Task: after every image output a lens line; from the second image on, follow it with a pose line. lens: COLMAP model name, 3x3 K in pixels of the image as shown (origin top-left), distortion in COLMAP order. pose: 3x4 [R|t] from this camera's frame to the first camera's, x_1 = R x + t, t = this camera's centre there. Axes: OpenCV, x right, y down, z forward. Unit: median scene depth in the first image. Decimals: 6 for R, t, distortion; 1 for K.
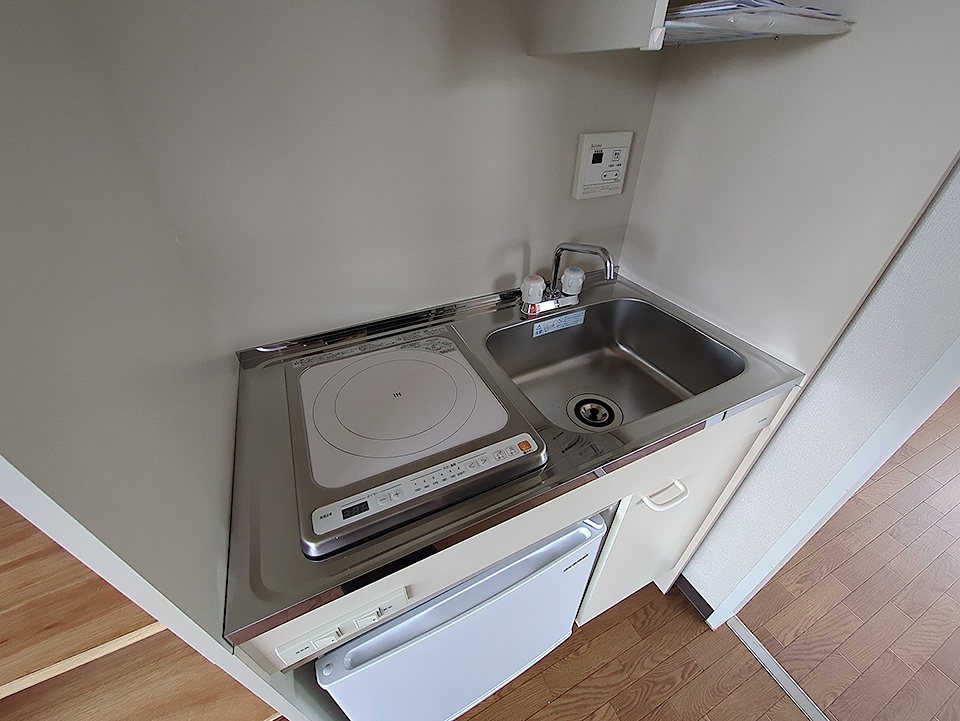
lens RADIAL K [[375.6, 0, 480.5], [0, 375.6, 351.4], [0, 0, 1]] dist [-0.013579, -0.000036]
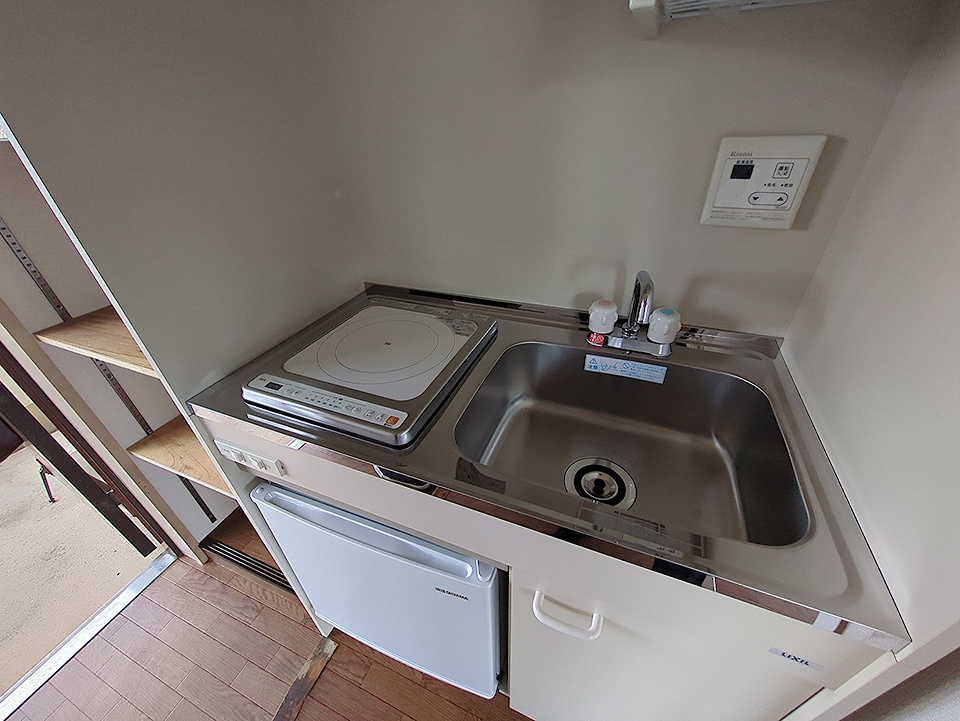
lens RADIAL K [[375.6, 0, 502.7], [0, 375.6, 354.8], [0, 0, 1]] dist [-0.013579, -0.000036]
pose [[0.676901, 0.373958, -0.634003, 0.568960], [-0.396873, 0.910827, 0.113513, -0.094787], [0.619916, 0.174782, 0.764954, 0.227359]]
